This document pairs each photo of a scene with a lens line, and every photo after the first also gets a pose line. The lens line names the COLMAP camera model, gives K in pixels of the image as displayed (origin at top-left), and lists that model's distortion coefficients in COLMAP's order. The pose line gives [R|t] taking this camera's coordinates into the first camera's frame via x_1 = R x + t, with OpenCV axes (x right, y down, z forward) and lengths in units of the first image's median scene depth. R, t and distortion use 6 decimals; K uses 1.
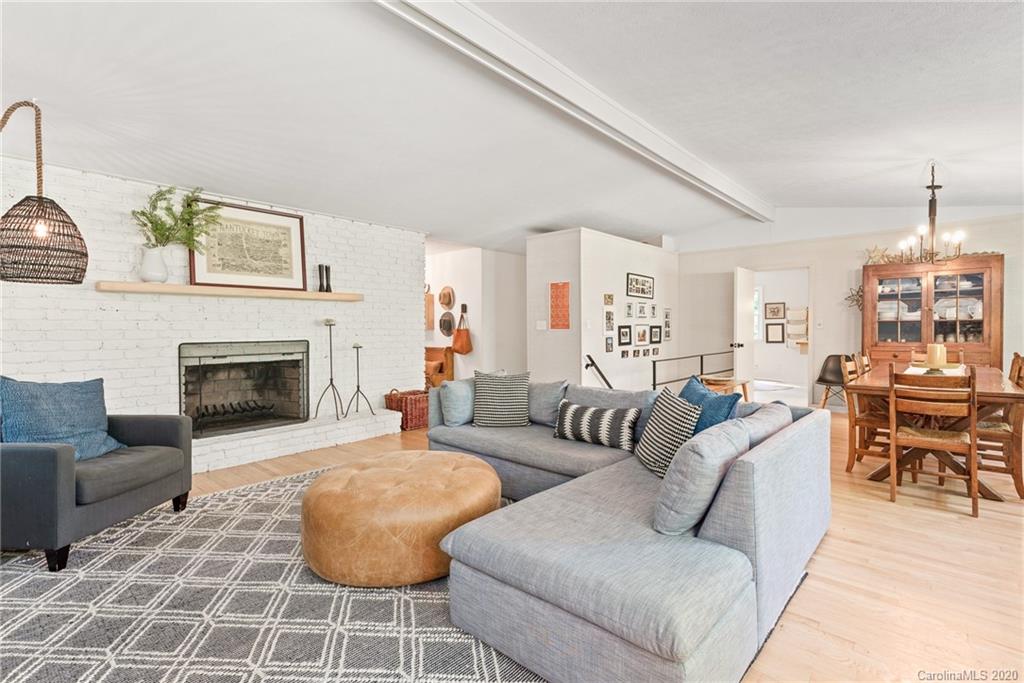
lens RADIAL K [[474.6, 0, 530.2], [0, 474.6, 329.0], [0, 0, 1]] dist [0.032546, -0.002158]
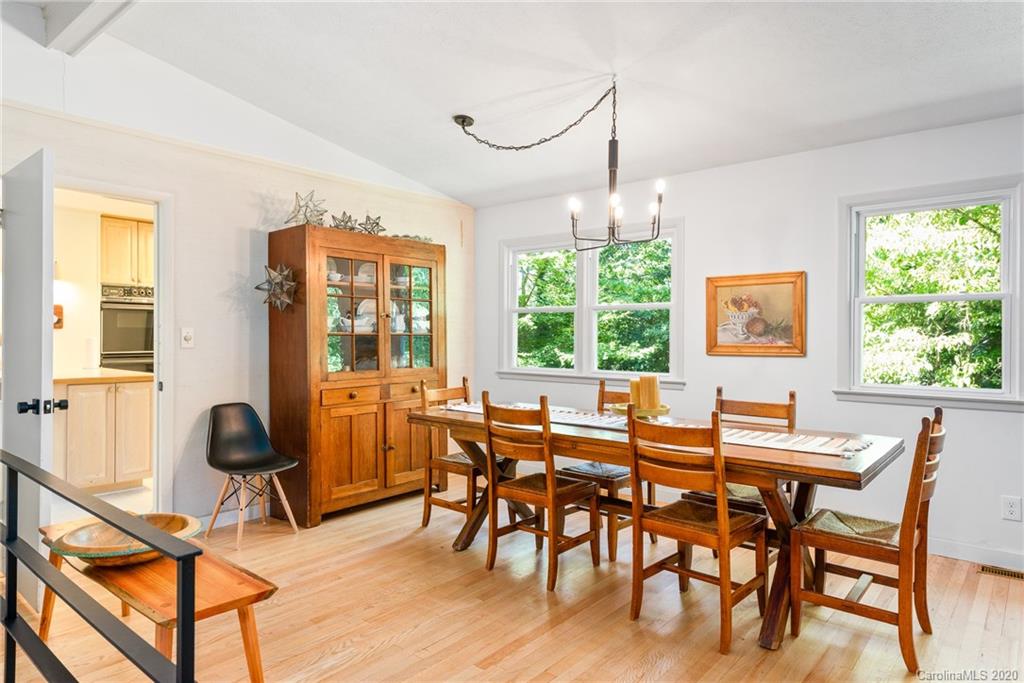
lens RADIAL K [[620.1, 0, 507.9], [0, 620.1, 339.1], [0, 0, 1]] dist [0.024828, -0.002700]
pose [[-0.013405, 0.000596, 0.999910, 0.033321], [-0.001511, 0.999999, -0.000616, -0.011698], [-0.999909, -0.001519, -0.013404, 0.937358]]
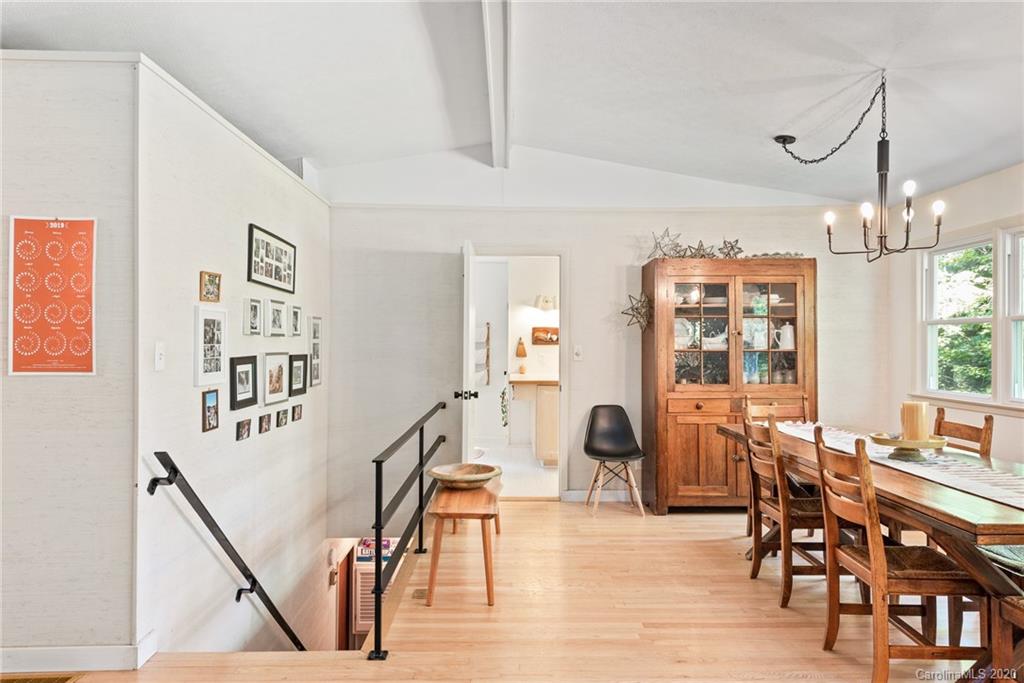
lens RADIAL K [[672.0, 0, 509.9], [0, 672.0, 338.3], [0, 0, 1]] dist [0.019303, -0.007050]
pose [[0.749011, 0.014968, 0.662388, -0.006933], [-0.006401, 0.999862, -0.015357, -0.020041], [-0.662527, 0.007262, 0.749003, 0.575899]]
